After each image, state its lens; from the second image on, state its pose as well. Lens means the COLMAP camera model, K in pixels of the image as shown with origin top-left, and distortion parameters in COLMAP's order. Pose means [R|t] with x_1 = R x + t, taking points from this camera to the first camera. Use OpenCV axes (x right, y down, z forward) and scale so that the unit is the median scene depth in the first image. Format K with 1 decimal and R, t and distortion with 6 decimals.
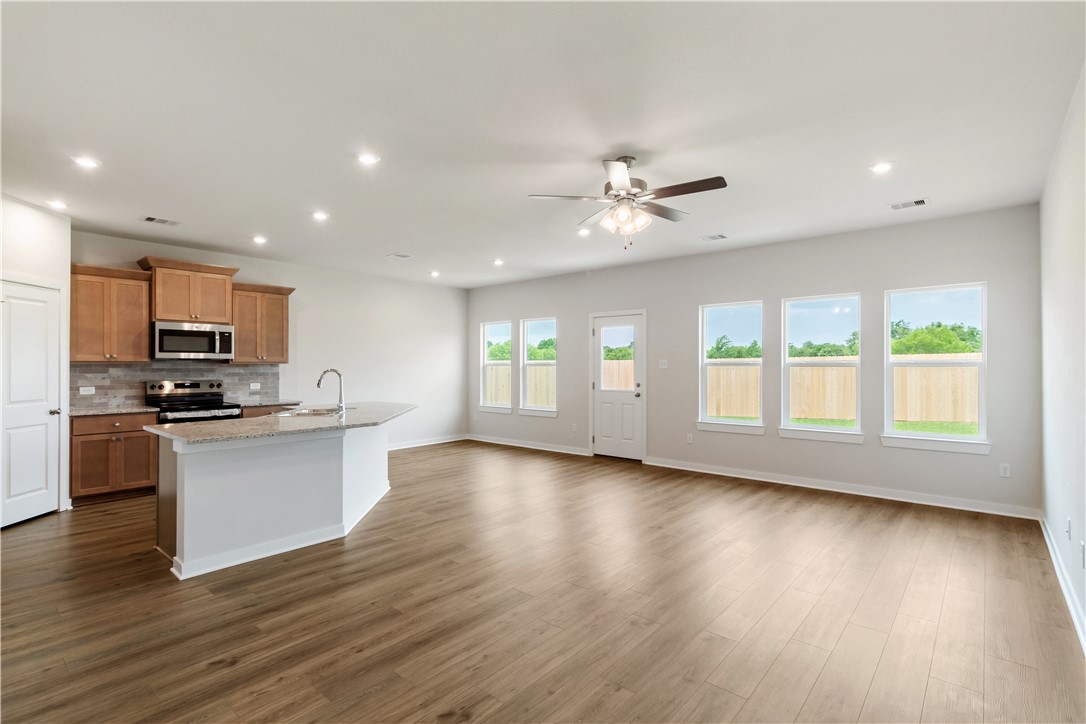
lens RADIAL K [[506.5, 0, 548.7], [0, 506.5, 367.1], [0, 0, 1]] dist [0.002078, 0.002077]
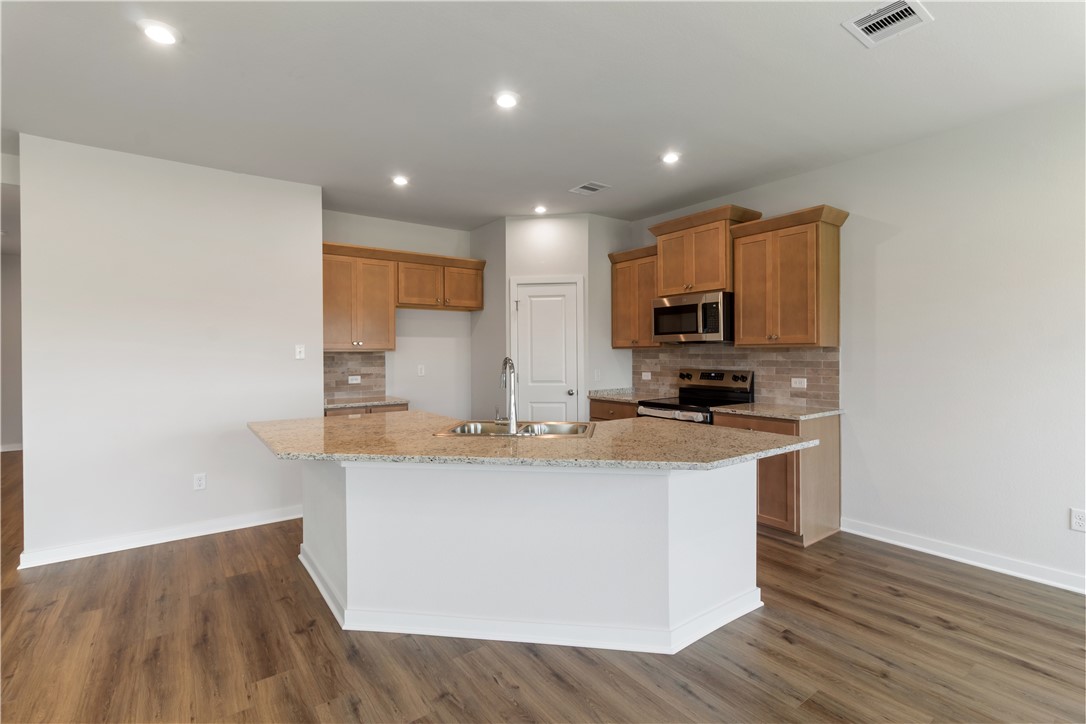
lens RADIAL K [[506.5, 0, 548.5], [0, 506.5, 353.7], [0, 0, 1]] dist [0.002078, 0.002077]
pose [[-0.224583, 0.003879, -0.974447, 0.097451], [0.004421, 0.999986, 0.002961, -0.001324], [0.974445, -0.003643, -0.224597, 0.951010]]
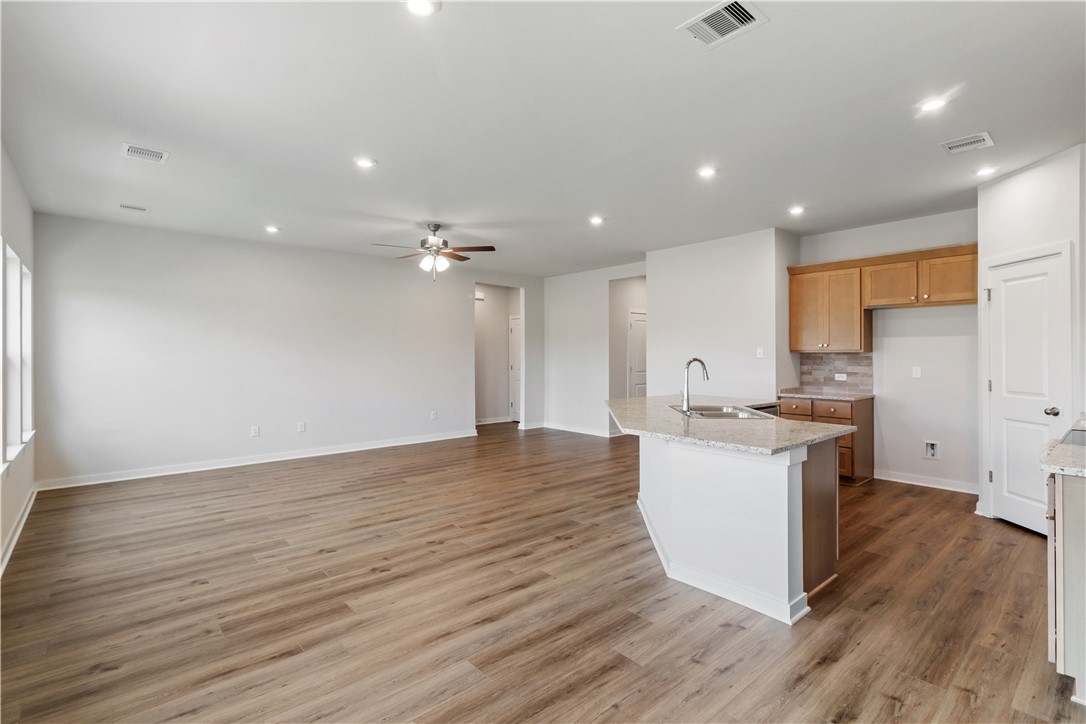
lens RADIAL K [[506.5, 0, 542.0], [0, 506.5, 355.8], [0, 0, 1]] dist [0.002078, 0.002077]
pose [[-0.988962, 0.002607, 0.148147, -0.247545], [0.003164, 0.999989, 0.003523, -0.002404], [-0.148136, 0.003953, -0.988959, 1.492662]]
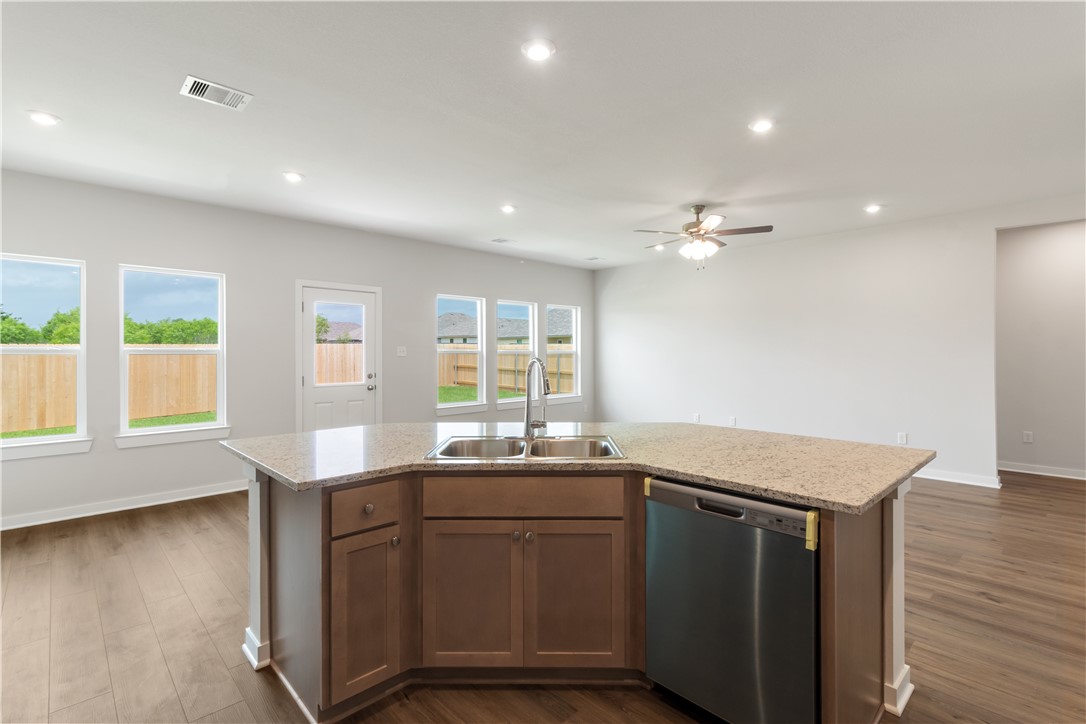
lens RADIAL K [[506.5, 0, 544.6], [0, 506.5, 355.2], [0, 0, 1]] dist [0.002078, 0.002077]
pose [[0.095654, -0.002548, 0.995411, -0.766134], [0.005083, 0.999985, 0.002071, 0.000261], [-0.995402, 0.004862, 0.095666, 0.763194]]
